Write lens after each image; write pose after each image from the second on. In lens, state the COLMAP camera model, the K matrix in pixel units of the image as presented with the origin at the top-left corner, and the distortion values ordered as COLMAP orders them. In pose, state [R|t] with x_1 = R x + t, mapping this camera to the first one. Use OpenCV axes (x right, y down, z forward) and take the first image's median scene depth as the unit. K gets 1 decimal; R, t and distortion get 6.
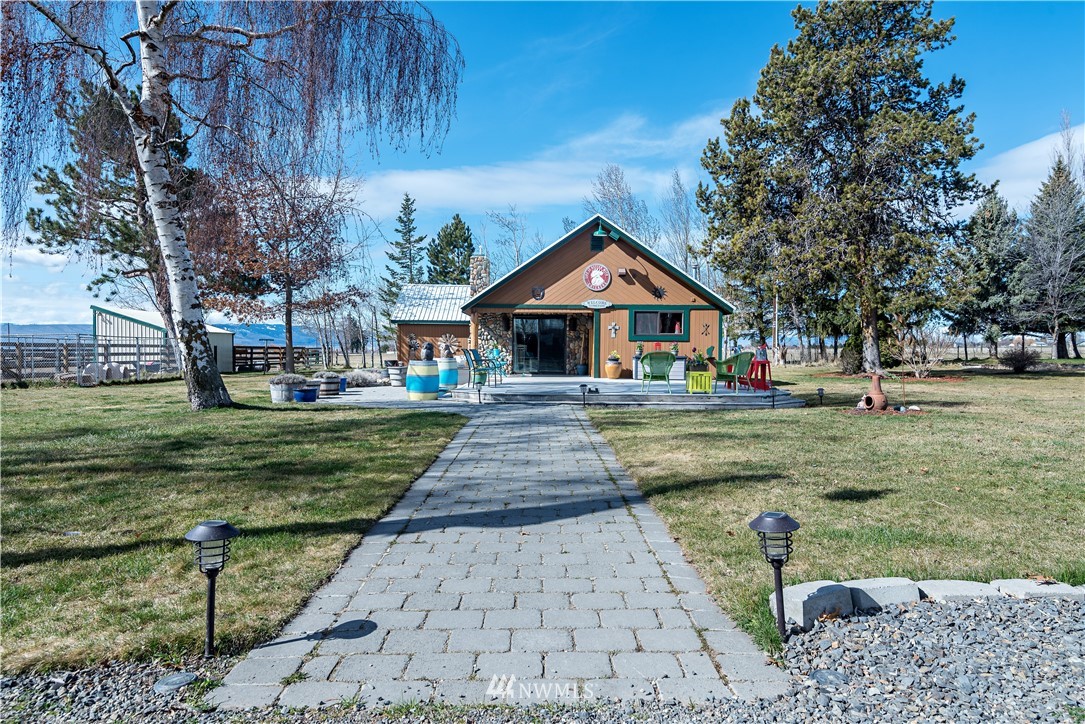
lens RADIAL K [[656.7, 0, 545.0], [0, 656.7, 367.7], [0, 0, 1]] dist [0.009098, -0.004163]
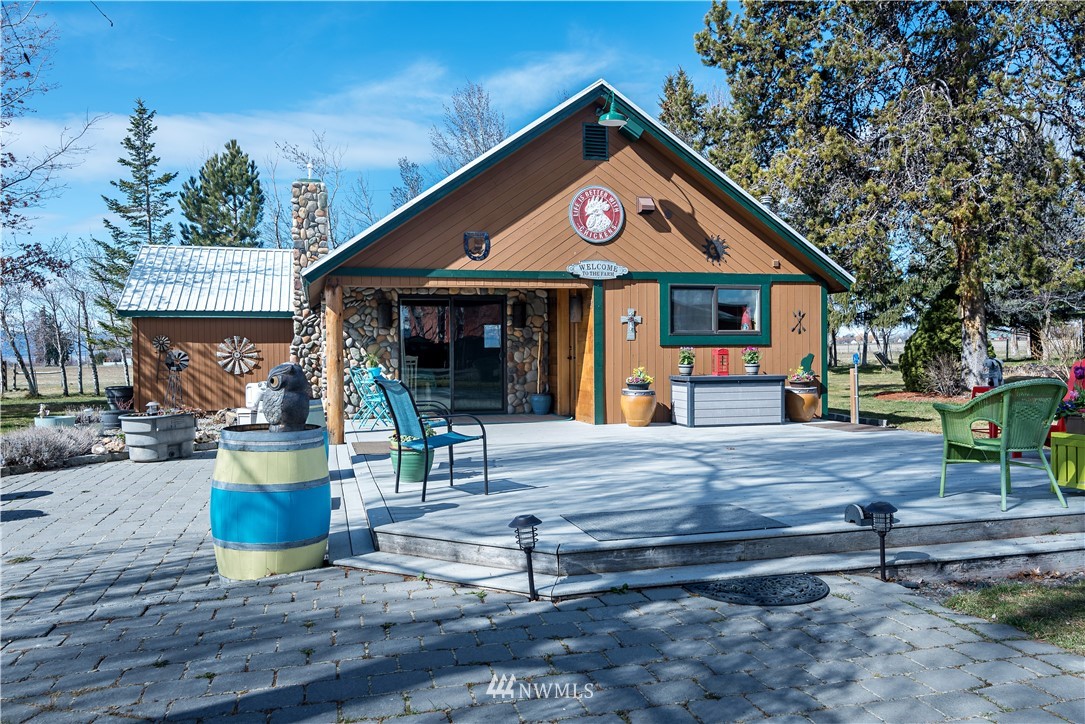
lens RADIAL K [[821.3, 0, 545.9], [0, 821.3, 364.1], [0, 0, 1]] dist [0.007479, -0.002200]
pose [[0.966861, -0.019510, 0.254558, -0.100520], [0.023323, 0.999656, -0.011968, -0.019991], [-0.254237, 0.017508, 0.966983, 0.388634]]
